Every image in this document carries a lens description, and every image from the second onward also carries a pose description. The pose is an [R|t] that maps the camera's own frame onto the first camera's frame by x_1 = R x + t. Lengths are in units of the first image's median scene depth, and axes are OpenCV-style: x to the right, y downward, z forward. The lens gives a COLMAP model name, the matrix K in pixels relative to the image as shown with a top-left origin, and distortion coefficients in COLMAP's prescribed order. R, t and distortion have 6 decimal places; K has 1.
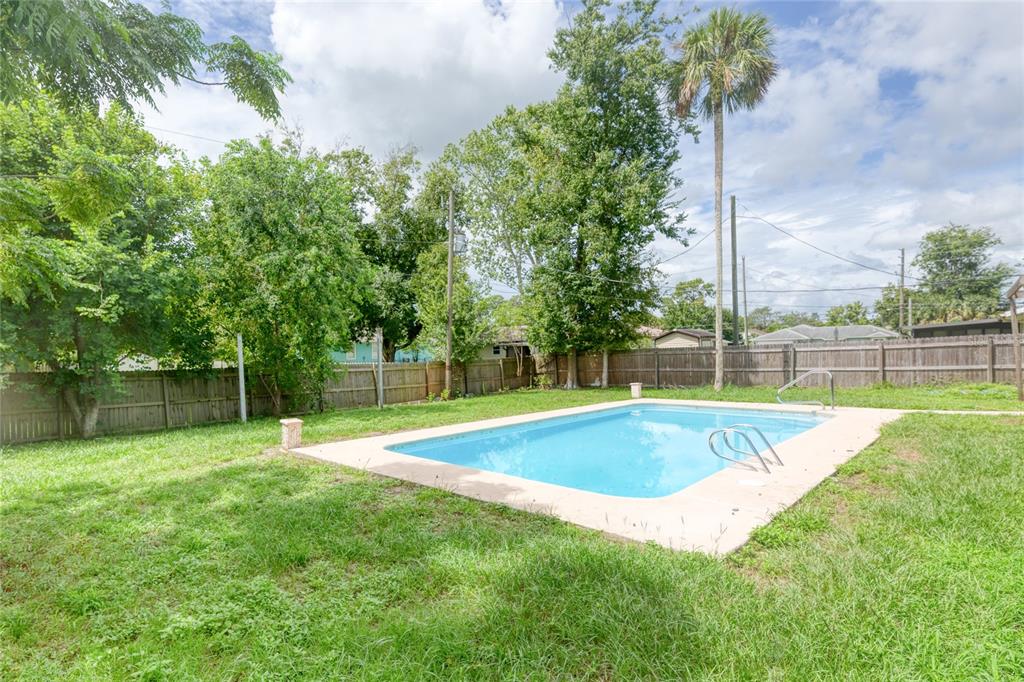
lens RADIAL K [[575.7, 0, 510.9], [0, 575.7, 351.9], [0, 0, 1]] dist [0.003349, 0.000379]
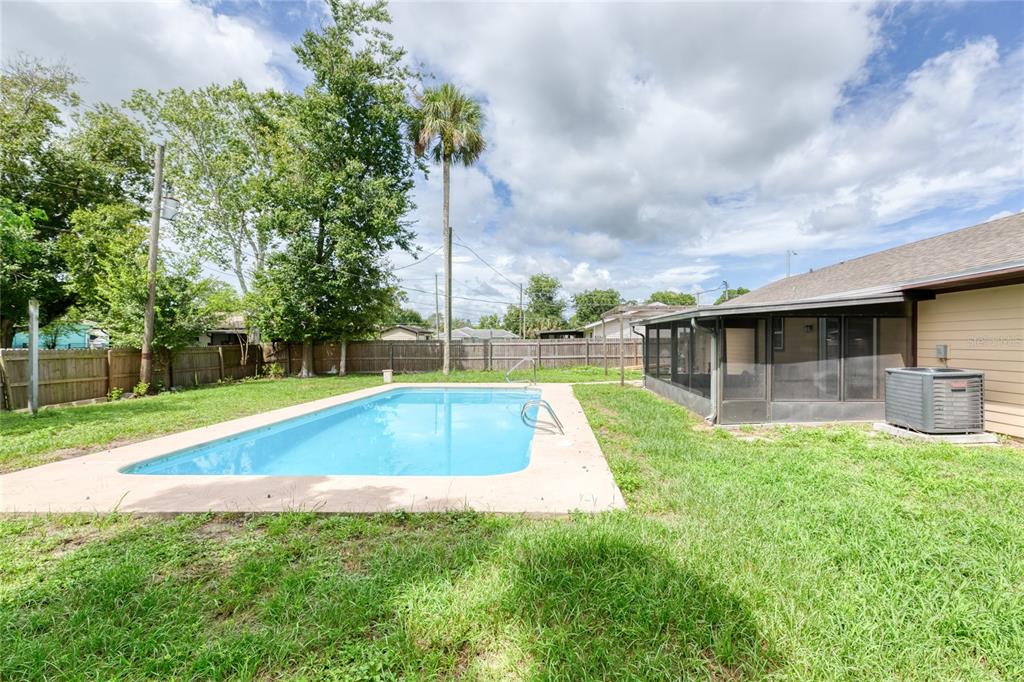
lens RADIAL K [[415.1, 0, 511.5], [0, 415.1, 336.7], [0, 0, 1]] dist [-0.000111, -0.000289]
pose [[0.688429, 0.037266, 0.724346, -0.188202], [-0.021493, 0.999289, -0.030984, 0.007513], [-0.724986, 0.005762, 0.688740, 0.225313]]
